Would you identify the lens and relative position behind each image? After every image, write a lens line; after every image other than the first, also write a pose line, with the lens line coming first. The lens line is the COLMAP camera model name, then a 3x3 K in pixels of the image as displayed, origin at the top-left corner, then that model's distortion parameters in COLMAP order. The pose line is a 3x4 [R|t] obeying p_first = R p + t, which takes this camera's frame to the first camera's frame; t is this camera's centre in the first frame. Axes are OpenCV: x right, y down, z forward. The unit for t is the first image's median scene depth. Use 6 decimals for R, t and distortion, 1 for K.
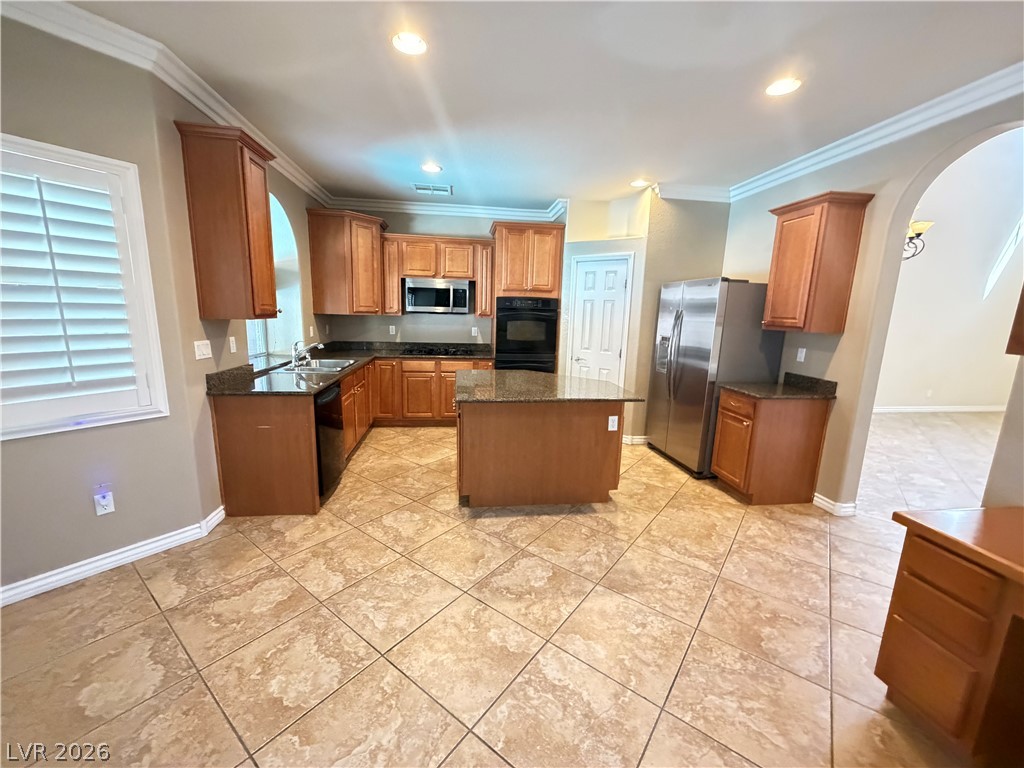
lens RADIAL K [[408.3, 0, 511.0], [0, 408.3, 384.8], [0, 0, 1]] dist [-0.000553, 0.000753]
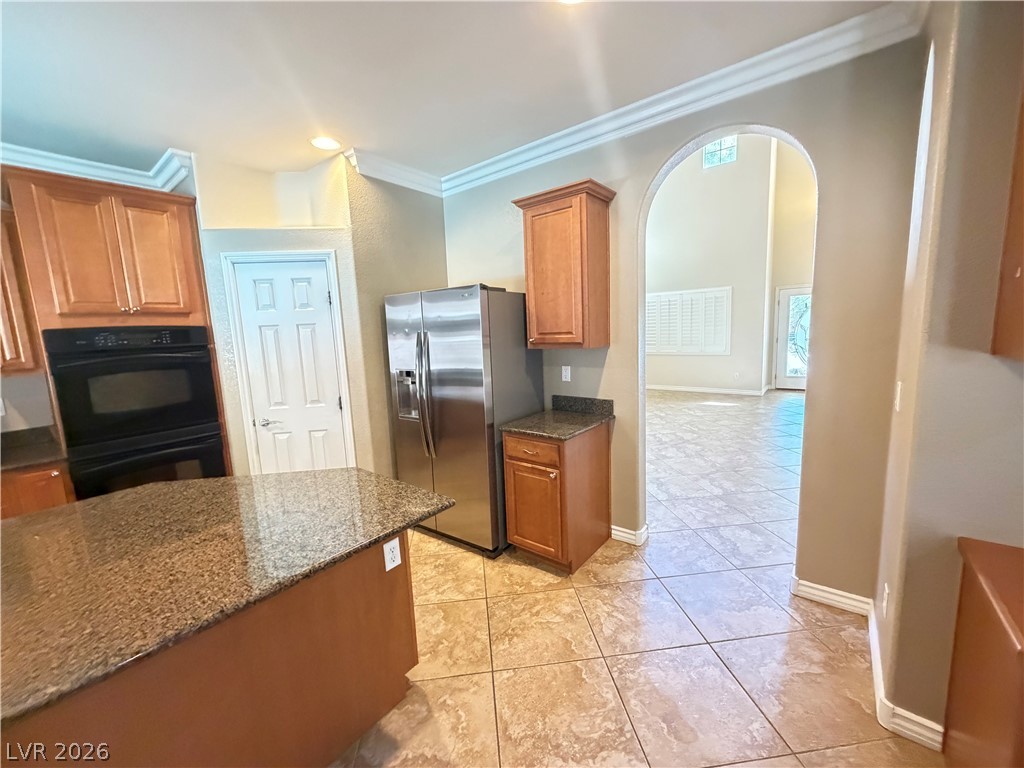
lens RADIAL K [[408.3, 0, 510.5], [0, 408.3, 385.0], [0, 0, 1]] dist [-0.000553, 0.000753]
pose [[0.721130, -0.154298, 0.675399, 0.038789], [0.188520, 0.981800, 0.023012, -0.099674], [-0.666657, 0.110732, 0.737094, 0.480771]]
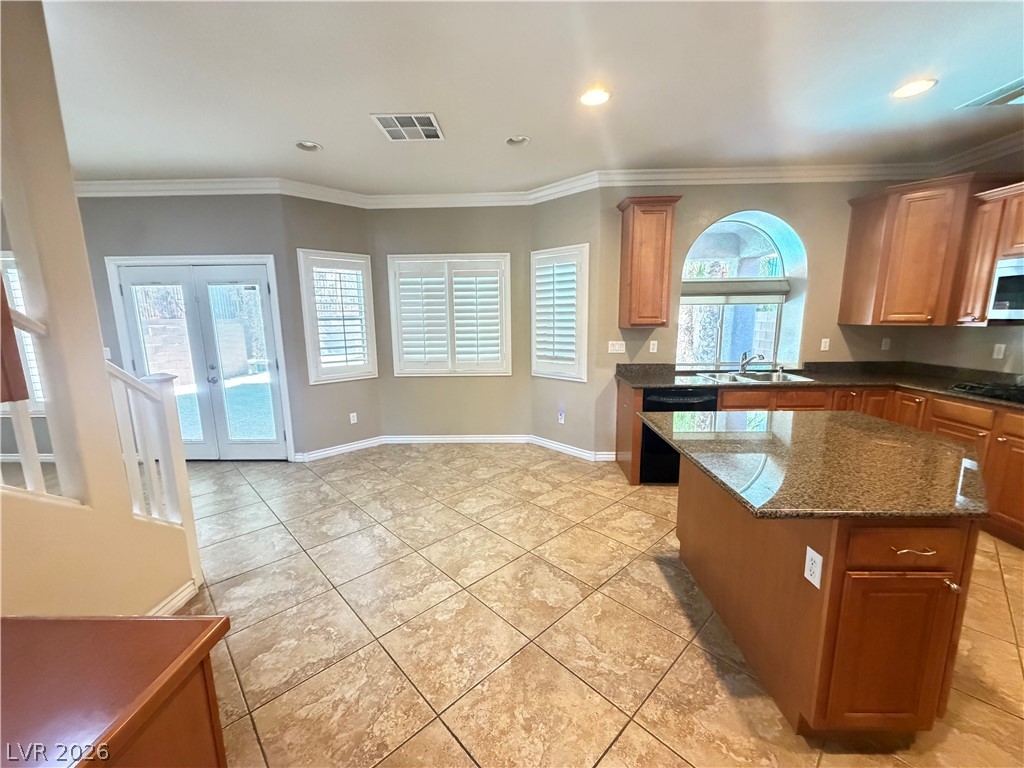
lens RADIAL K [[408.3, 0, 510.5], [0, 408.3, 385.7], [0, 0, 1]] dist [-0.000553, 0.000753]
pose [[-0.158803, 0.140410, -0.977275, 0.688656], [-0.170761, 0.971013, 0.167258, -0.109967], [0.972431, 0.193441, -0.130223, 0.689759]]
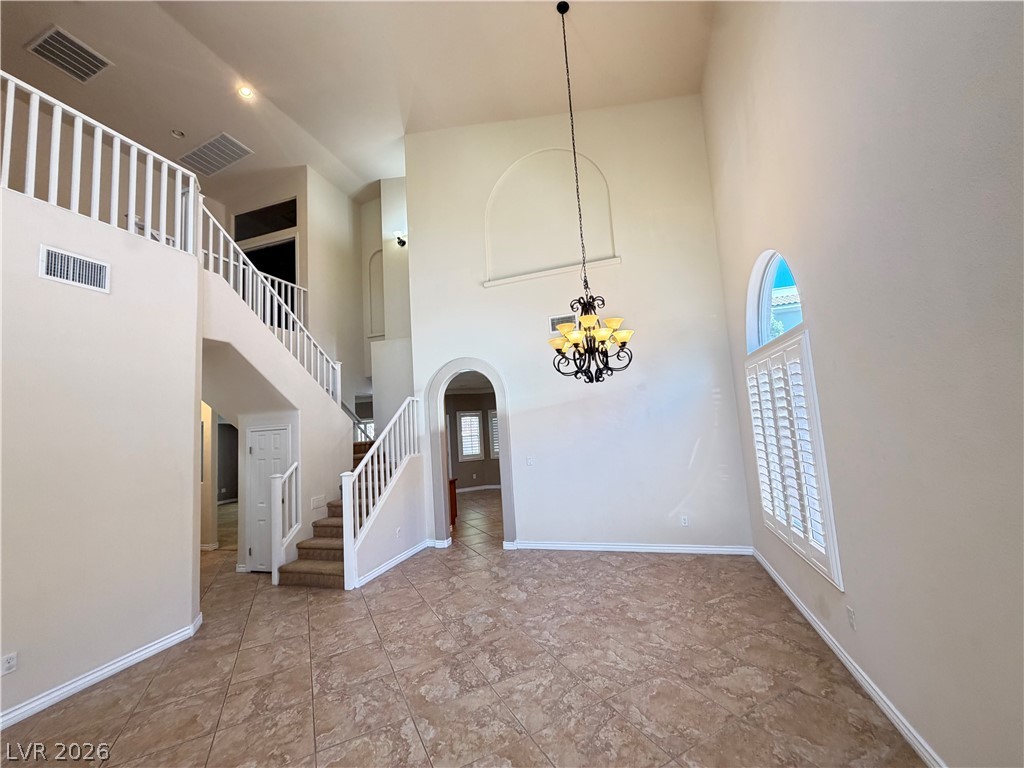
lens RADIAL K [[408.3, 0, 510.6], [0, 408.3, 384.4], [0, 0, 1]] dist [-0.000553, 0.000753]
pose [[-0.430862, -0.095026, -0.897401, 2.478867], [-0.112947, 0.992299, -0.050847, -0.303850], [0.895322, 0.079451, -0.438277, 1.738891]]
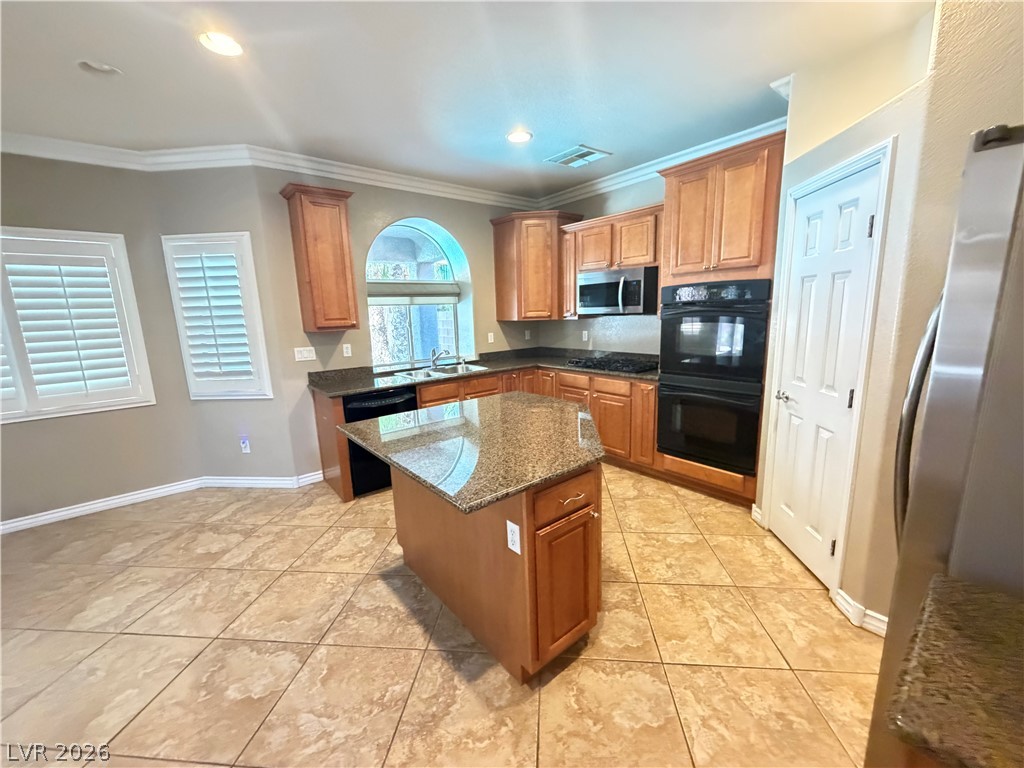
lens RADIAL K [[408.3, 0, 511.3], [0, 408.3, 384.9], [0, 0, 1]] dist [-0.000553, 0.000753]
pose [[0.522932, 0.108712, -0.845413, 0.633068], [-0.106703, 0.992380, 0.061610, -0.115685], [0.845669, 0.057990, 0.530547, 0.711142]]
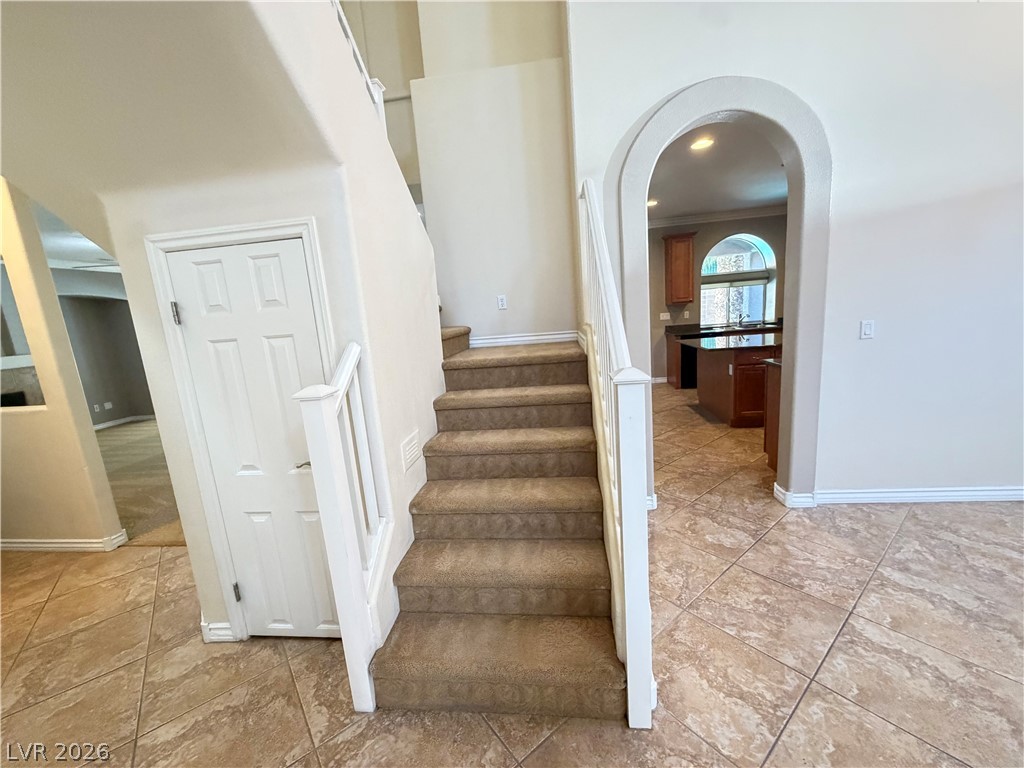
lens RADIAL K [[408.3, 0, 510.0], [0, 408.3, 386.0], [0, 0, 1]] dist [-0.000553, 0.000753]
pose [[-0.256882, 0.164226, -0.952387, 1.793377], [-0.104392, 0.974976, 0.196278, -0.048833], [0.960788, 0.149842, -0.233310, 0.584814]]
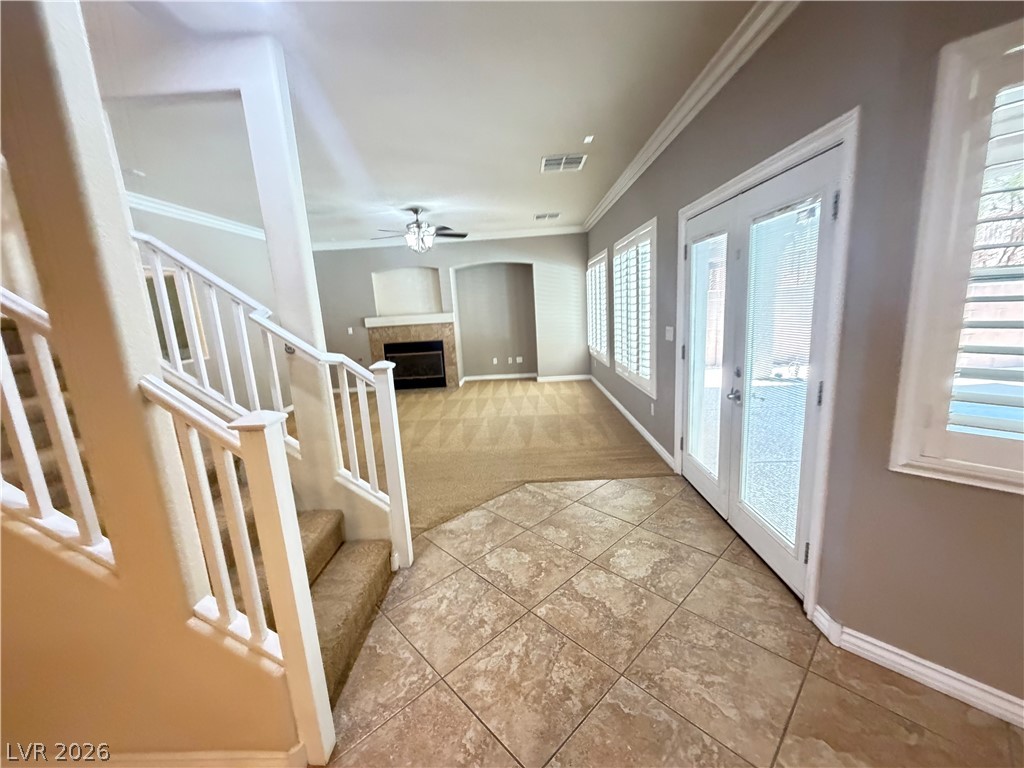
lens RADIAL K [[408.3, 0, 514.2], [0, 408.3, 377.8], [0, 0, 1]] dist [-0.000553, 0.000753]
pose [[-0.988174, 0.002986, 0.153307, -0.158016], [0.057553, 0.933934, 0.352780, -0.066007], [-0.142125, 0.357432, -0.923062, 0.337507]]
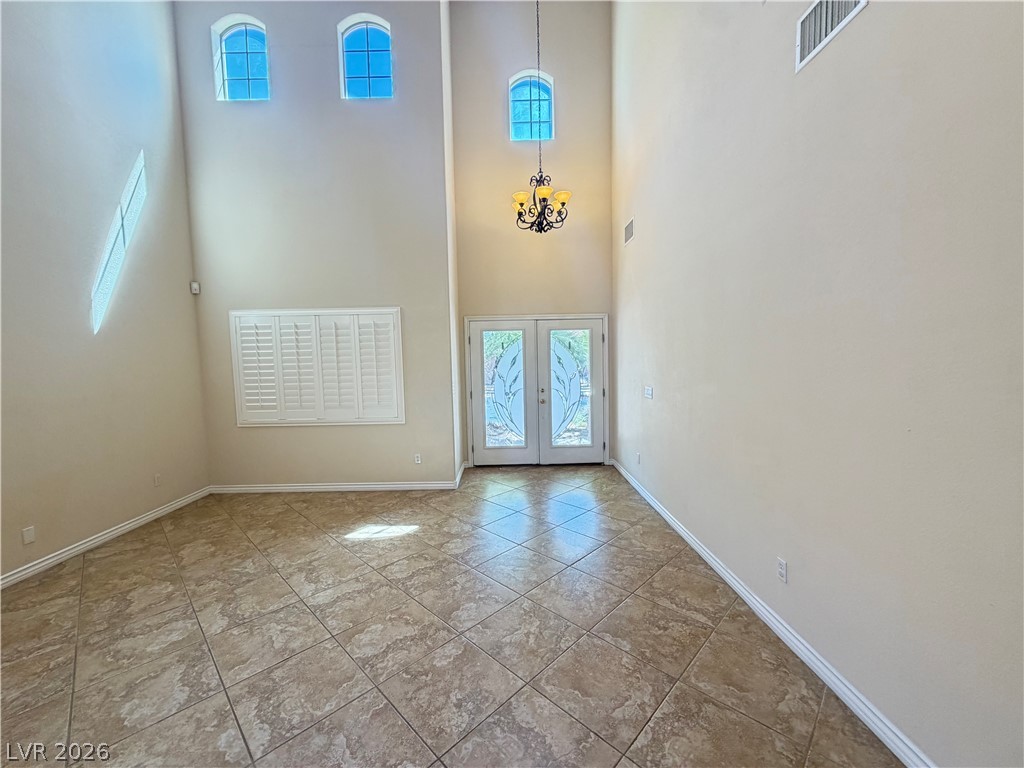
lens RADIAL K [[408.3, 0, 510.3], [0, 408.3, 384.5], [0, 0, 1]] dist [-0.000553, 0.000753]
pose [[0.131000, -0.097086, 0.986617, 1.401972], [0.205361, 0.976265, 0.068801, -0.131347], [-0.969879, 0.193599, 0.147828, 0.813160]]
